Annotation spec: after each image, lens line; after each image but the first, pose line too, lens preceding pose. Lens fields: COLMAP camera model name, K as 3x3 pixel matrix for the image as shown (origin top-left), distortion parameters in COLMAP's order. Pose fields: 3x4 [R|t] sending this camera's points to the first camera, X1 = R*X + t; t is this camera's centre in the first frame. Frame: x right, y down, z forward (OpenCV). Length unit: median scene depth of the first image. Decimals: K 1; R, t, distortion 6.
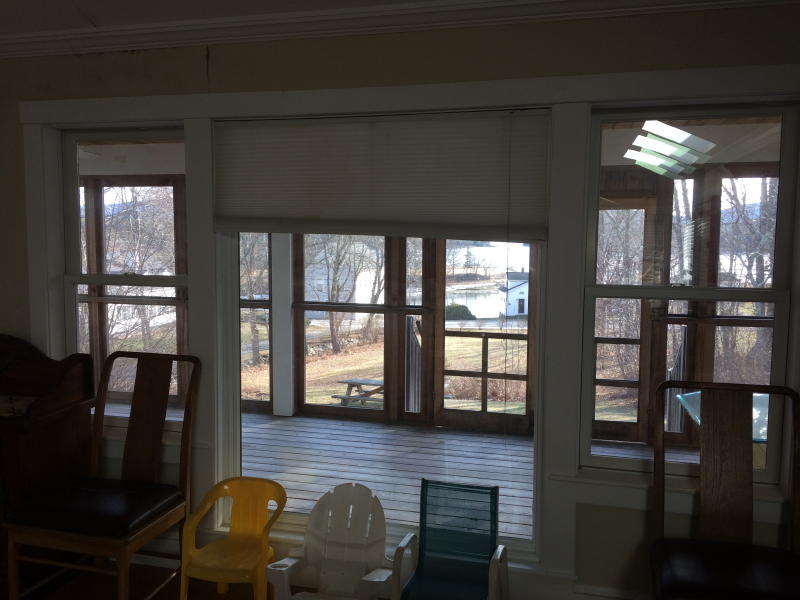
lens RADIAL K [[686.0, 0, 400.0], [0, 686.0, 300.0], [0, 0, 1]] dist [0.087661, -0.112038]
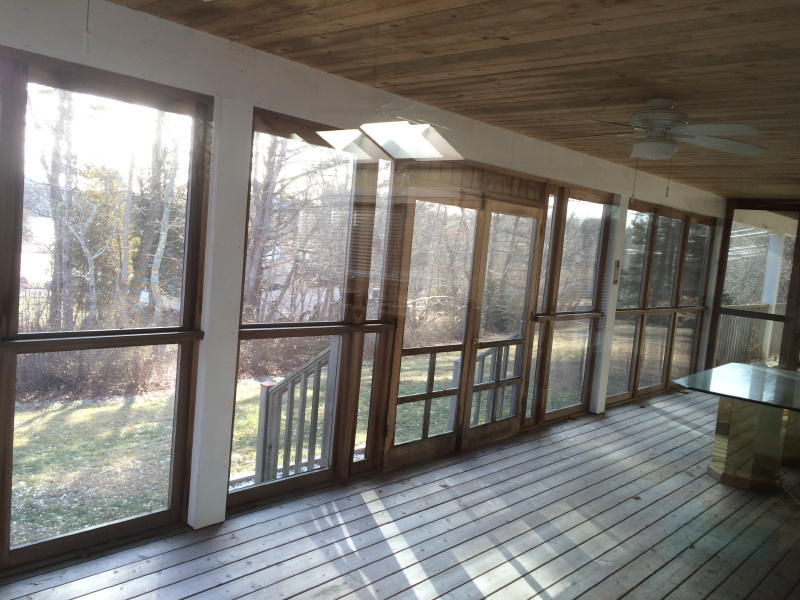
lens RADIAL K [[686.0, 0, 400.0], [0, 686.0, 300.0], [0, 0, 1]] dist [0.087661, -0.112038]
pose [[0.455078, -0.039596, 0.889571, -0.654166], [-0.003358, 0.998927, 0.046181, -0.050931], [-0.890445, -0.024003, 0.454457, 0.646329]]
